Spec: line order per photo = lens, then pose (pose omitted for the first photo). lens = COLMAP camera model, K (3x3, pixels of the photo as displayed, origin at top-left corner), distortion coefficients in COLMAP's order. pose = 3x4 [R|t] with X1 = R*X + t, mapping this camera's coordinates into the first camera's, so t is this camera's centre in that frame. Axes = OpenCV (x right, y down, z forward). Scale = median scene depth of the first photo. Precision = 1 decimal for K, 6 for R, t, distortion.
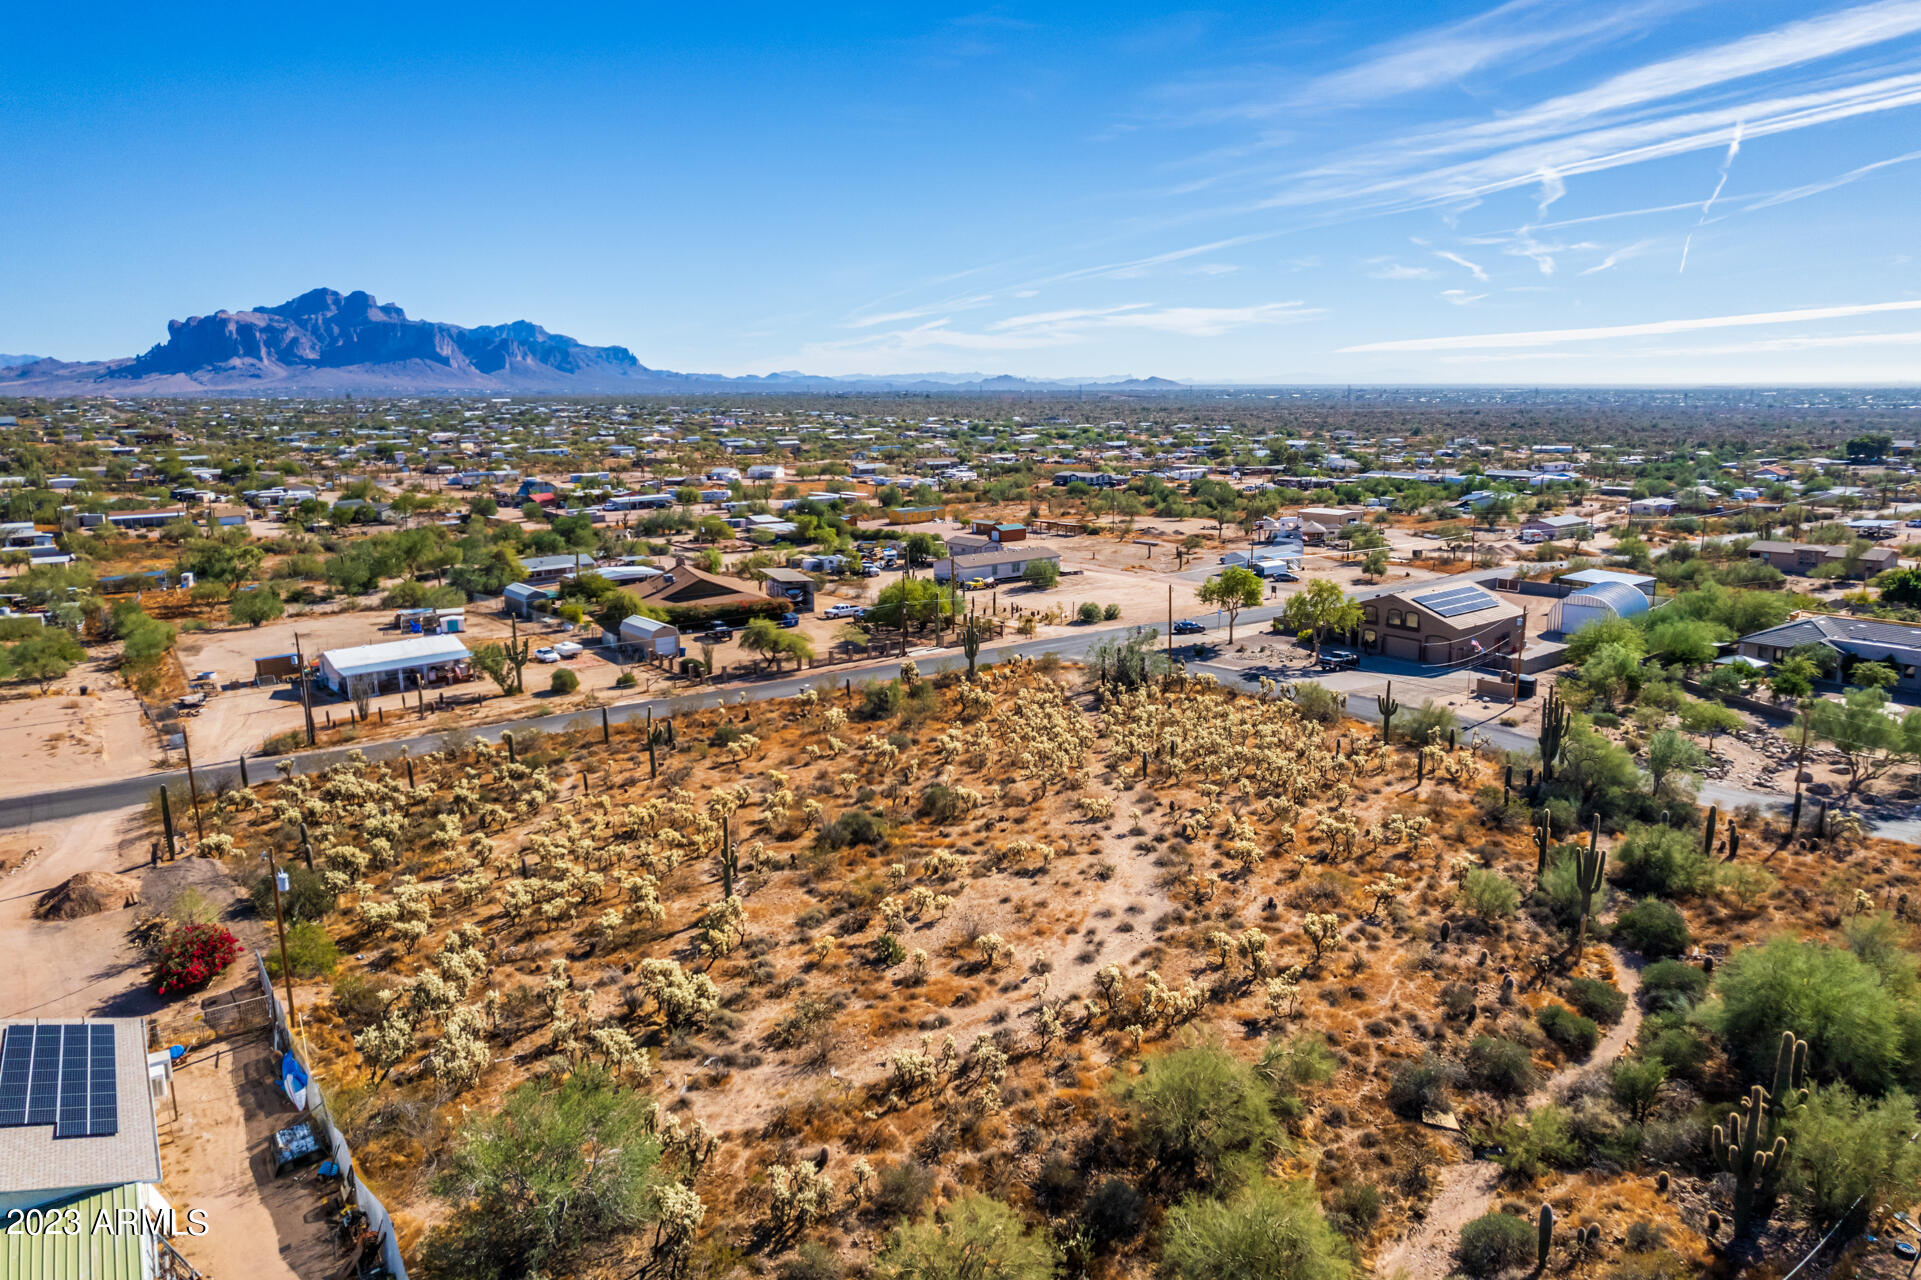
lens RADIAL K [[1236.5, 0, 960.5], [0, 1236.5, 640.0], [0, 0, 1]] dist [-0.086521, 0.082577]
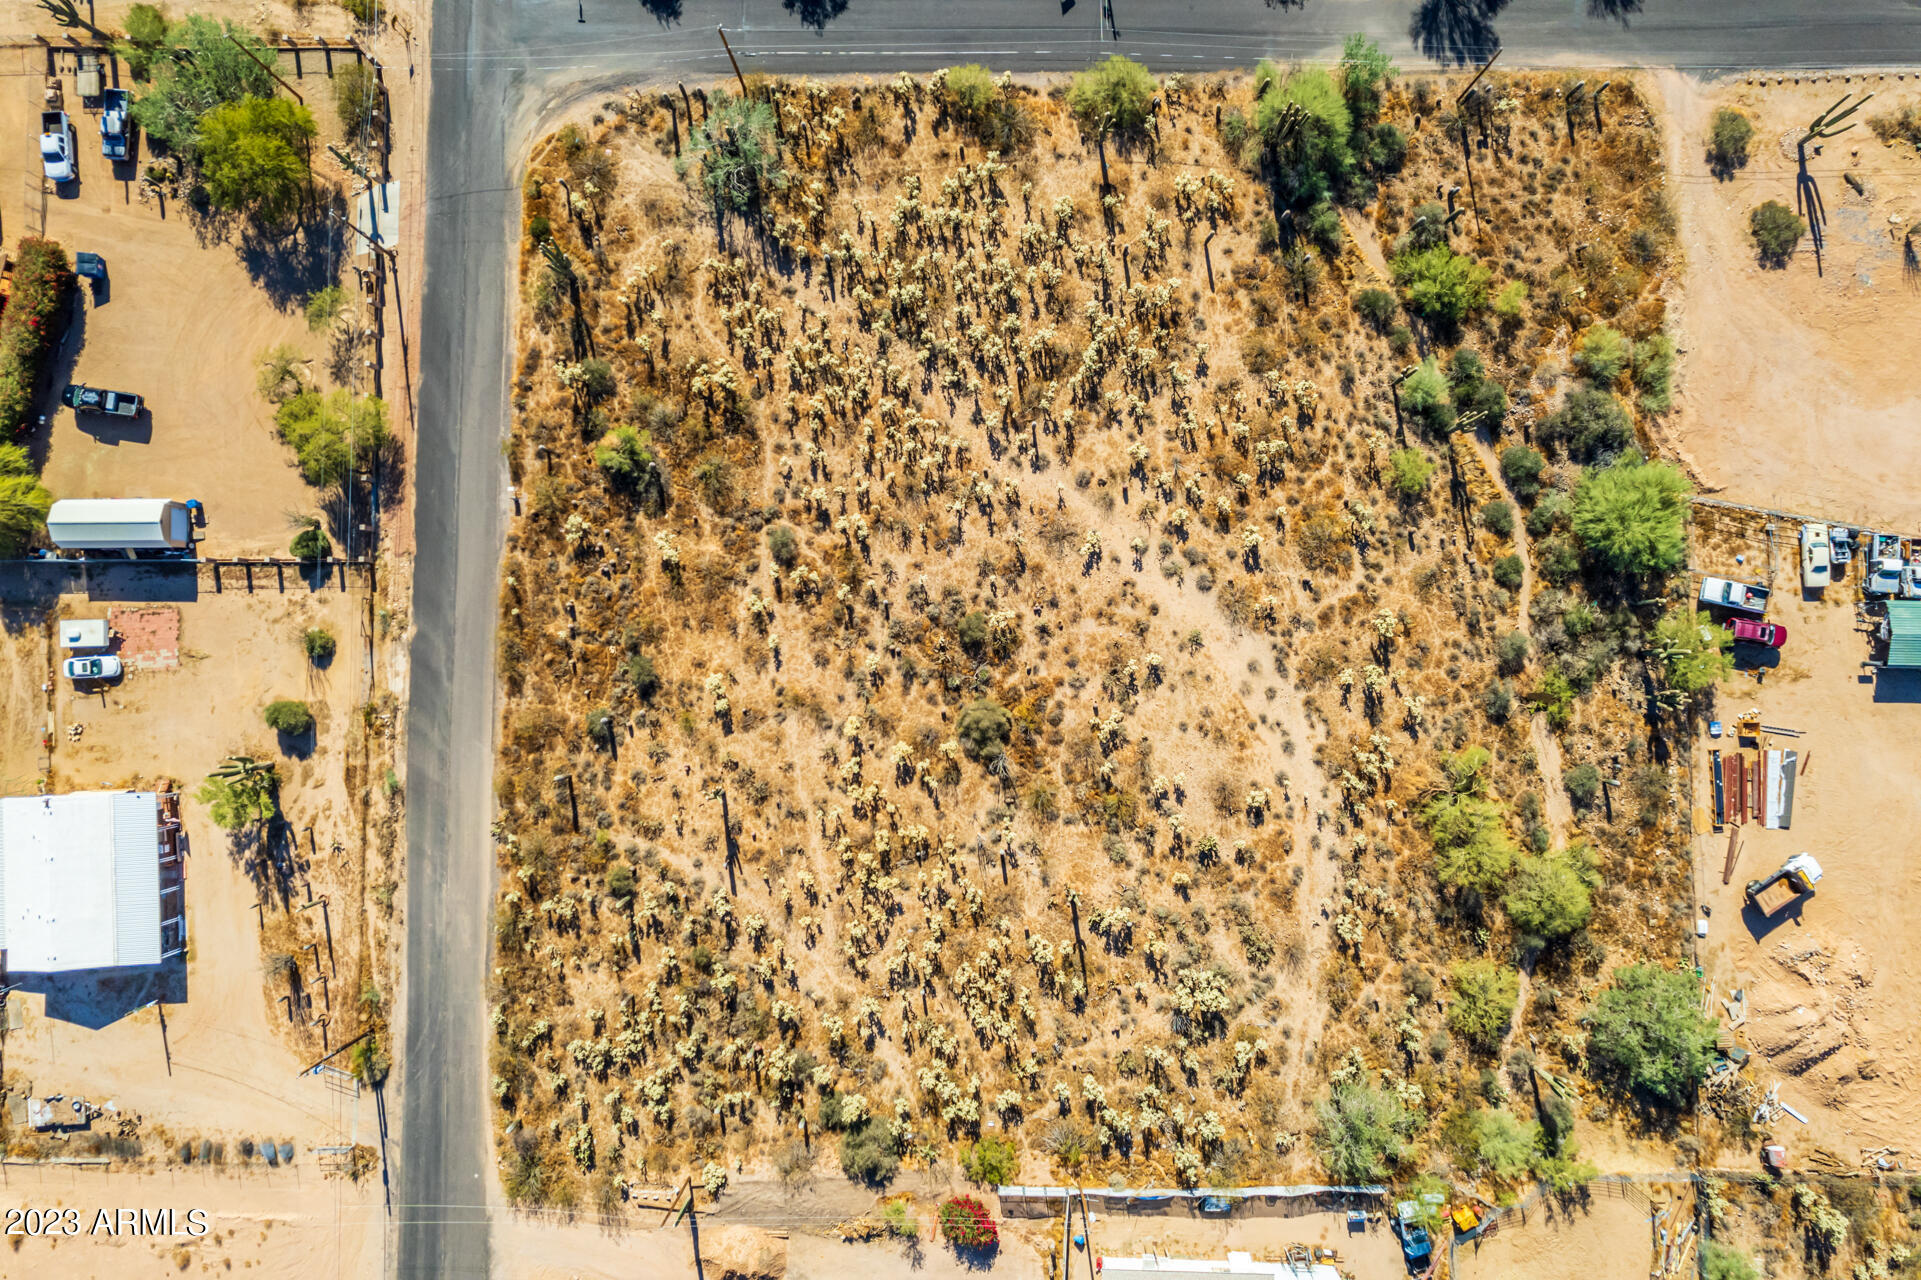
lens RADIAL K [[1252.3, 0, 964.6], [0, 1252.3, 615.4], [0, 0, 1]] dist [-0.066219, 0.061319]
pose [[0.613114, -0.789485, 0.028344, -0.035033], [0.155604, 0.155863, 0.975446, -0.781348], [-0.774518, -0.593649, 0.218409, 0.617414]]
